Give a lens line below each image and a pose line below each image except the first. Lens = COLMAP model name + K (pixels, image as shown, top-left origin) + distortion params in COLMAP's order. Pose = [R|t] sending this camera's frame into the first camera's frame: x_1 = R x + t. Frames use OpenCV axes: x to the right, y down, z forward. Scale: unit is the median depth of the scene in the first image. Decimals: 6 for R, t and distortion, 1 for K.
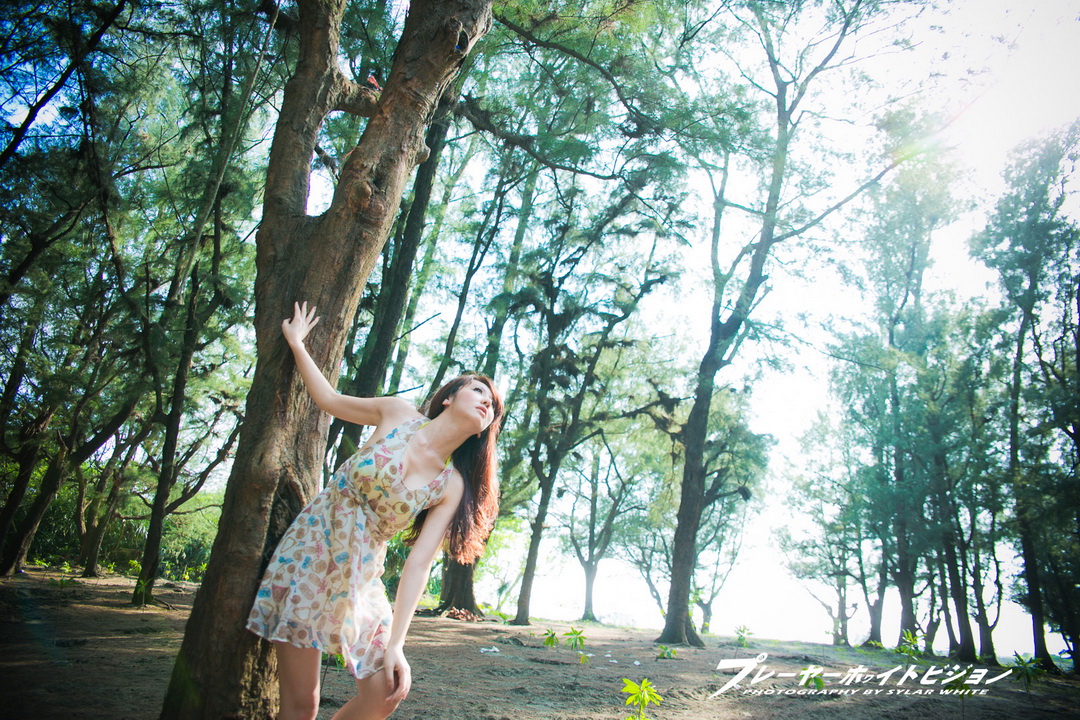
lens RADIAL K [[745.7, 0, 529.0], [0, 745.7, 357.4], [0, 0, 1]] dist [-0.108120, 0.094166]
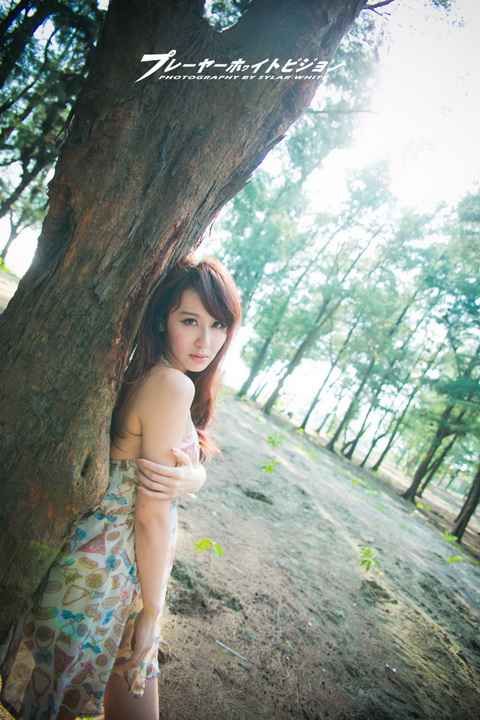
lens RADIAL K [[492.4, 0, 241.9], [0, 492.4, 358.5], [0, 0, 1]] dist [-0.112221, 0.084647]
pose [[0.754963, 0.311377, 0.577127, -0.065993], [-0.544320, 0.788364, 0.286702, -0.015719], [-0.365714, -0.530591, 0.764674, 0.083731]]
